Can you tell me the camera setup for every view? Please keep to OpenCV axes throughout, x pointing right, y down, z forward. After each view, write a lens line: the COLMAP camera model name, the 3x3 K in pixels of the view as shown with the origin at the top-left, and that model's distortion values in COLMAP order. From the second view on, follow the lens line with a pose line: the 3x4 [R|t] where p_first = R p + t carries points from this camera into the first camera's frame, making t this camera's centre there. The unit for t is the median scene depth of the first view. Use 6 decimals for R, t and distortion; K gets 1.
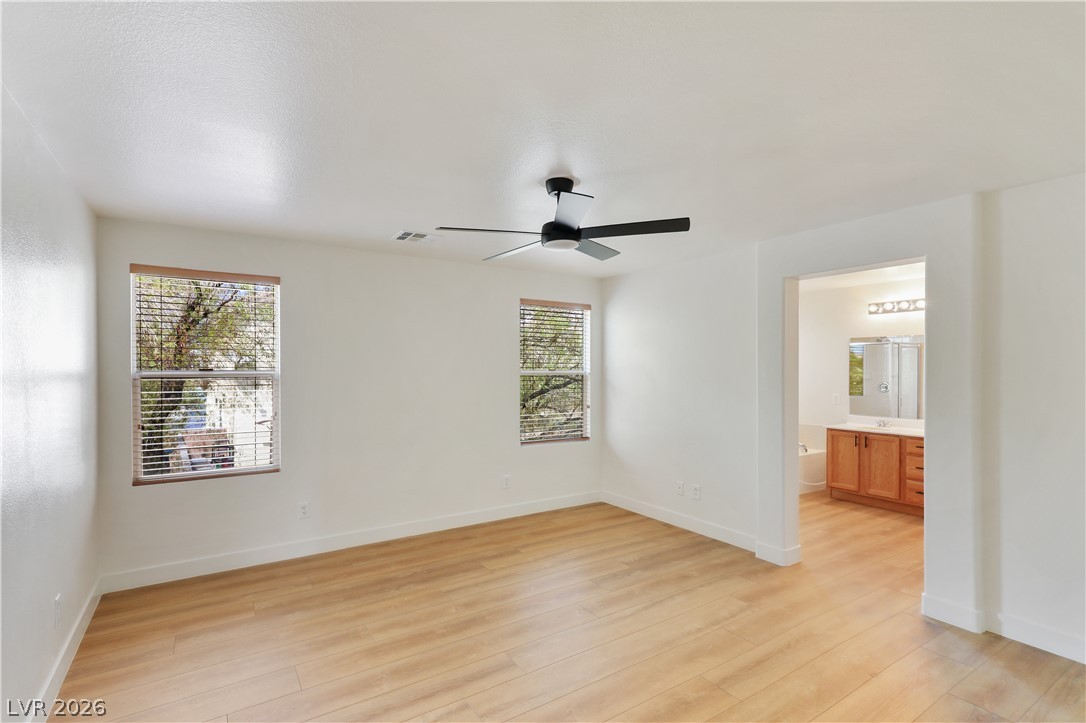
lens RADIAL K [[516.0, 0, 542.2], [0, 516.0, 365.0], [0, 0, 1]] dist [0.011601, 0.005587]
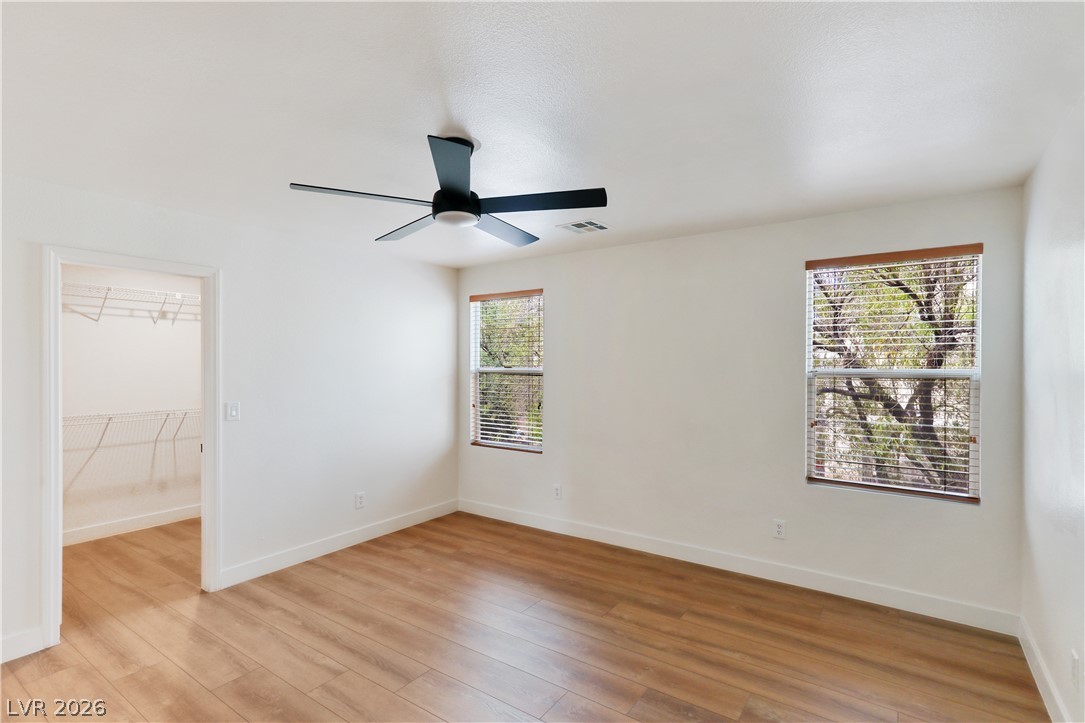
lens RADIAL K [[515.5, 0, 540.4], [0, 515.5, 367.7], [0, 0, 1]] dist [0.011601, 0.005587]
pose [[0.360521, -0.003757, -0.932744, 0.593984], [0.007215, 0.999973, -0.001239, 0.012578], [0.932723, -0.006283, 0.360538, 0.586133]]
